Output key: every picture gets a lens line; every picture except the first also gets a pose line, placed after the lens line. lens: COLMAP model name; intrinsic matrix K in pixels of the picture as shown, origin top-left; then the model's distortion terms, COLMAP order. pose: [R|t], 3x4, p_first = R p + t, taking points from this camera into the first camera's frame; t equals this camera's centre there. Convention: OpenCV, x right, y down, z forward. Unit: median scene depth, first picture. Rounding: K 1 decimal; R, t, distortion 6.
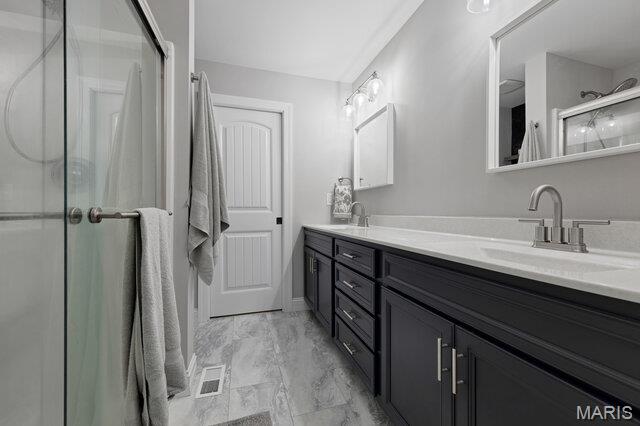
lens RADIAL K [[258.4, 0, 320.1], [0, 258.4, 213.7], [0, 0, 1]] dist [-0.001818, -0.000054]
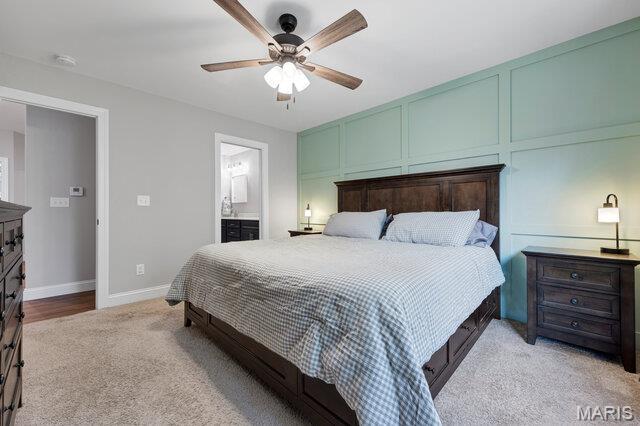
lens RADIAL K [[258.4, 0, 319.3], [0, 258.4, 211.6], [0, 0, 1]] dist [-0.001818, -0.000054]
pose [[0.884575, 0.001073, 0.466397, -0.332569], [0.000595, 0.999994, -0.003430, -0.002952], [-0.466398, 0.003312, 0.884569, -1.856217]]
